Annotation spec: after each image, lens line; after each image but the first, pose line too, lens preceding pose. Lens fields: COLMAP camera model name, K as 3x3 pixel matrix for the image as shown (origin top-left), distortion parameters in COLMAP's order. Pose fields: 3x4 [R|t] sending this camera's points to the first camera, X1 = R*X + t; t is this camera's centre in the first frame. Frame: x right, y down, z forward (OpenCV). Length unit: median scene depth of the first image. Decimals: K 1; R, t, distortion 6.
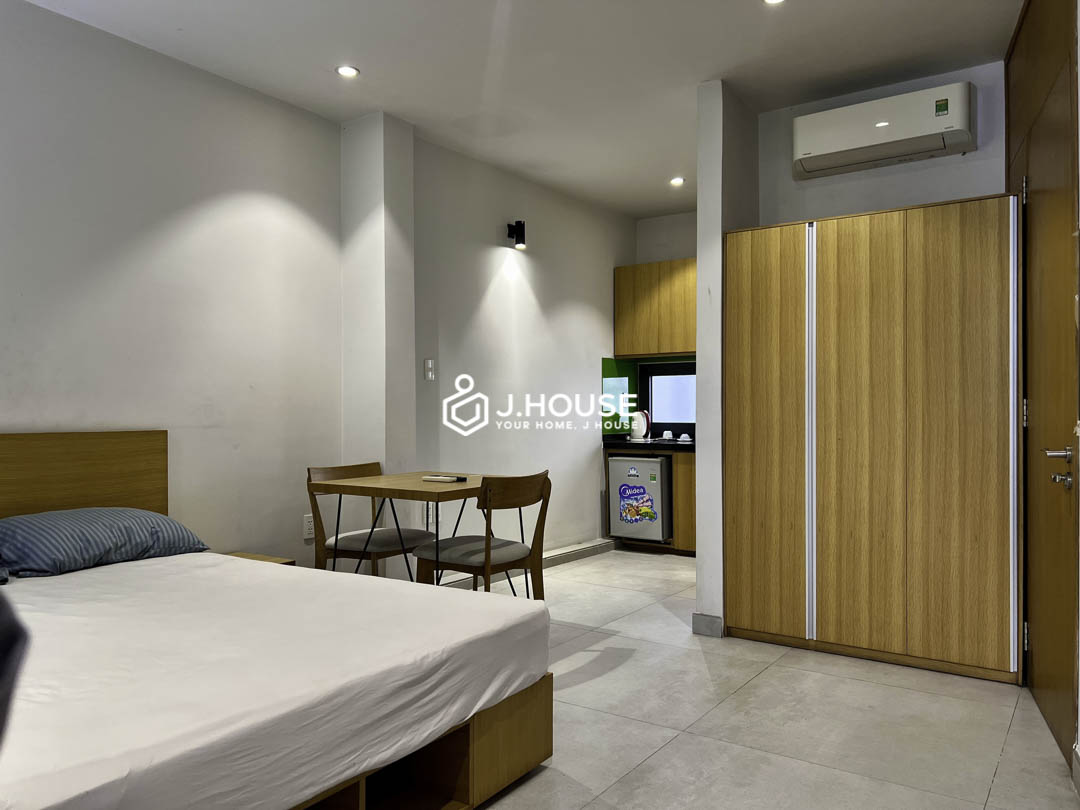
lens RADIAL K [[846.2, 0, 552.9], [0, 846.2, 408.8], [0, 0, 1]] dist [0.072090, -0.003638]
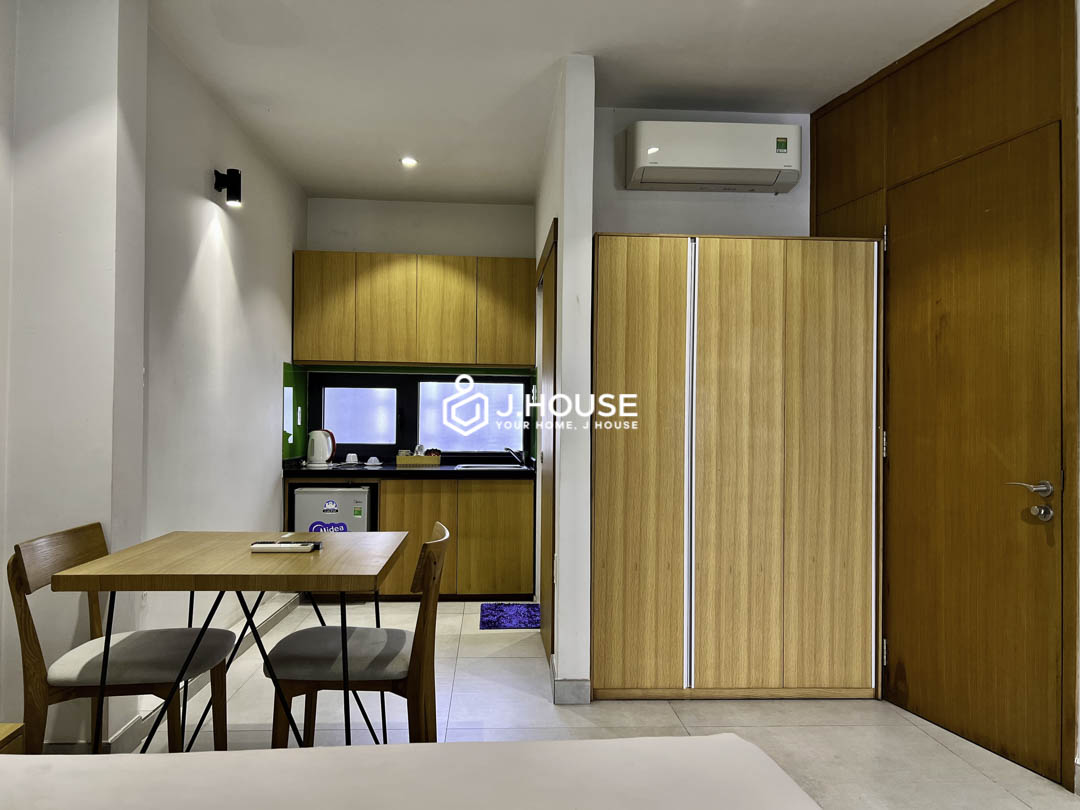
lens RADIAL K [[846.2, 0, 552.9], [0, 846.2, 408.8], [0, 0, 1]] dist [0.072090, -0.003638]
pose [[0.785380, 0.019463, 0.618708, -0.362217], [-0.014289, 0.999809, -0.013313, -0.015736], [-0.618849, 0.001616, 0.785508, 0.342101]]
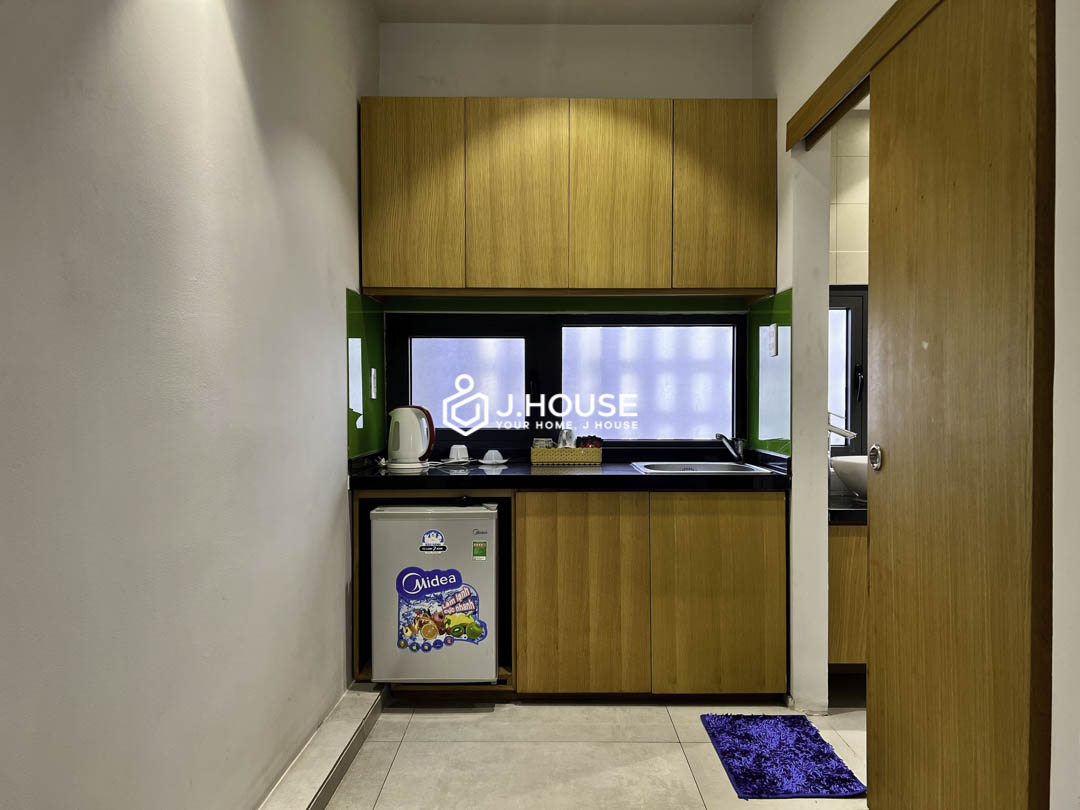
lens RADIAL K [[812.5, 0, 541.5], [0, 812.5, 417.8], [0, 0, 1]] dist [0.054449, -0.001174]
pose [[0.826396, -0.009292, 0.563012, -0.154508], [-0.003533, 0.999759, 0.021686, -0.001731], [-0.563078, -0.019910, 0.826164, 0.900239]]
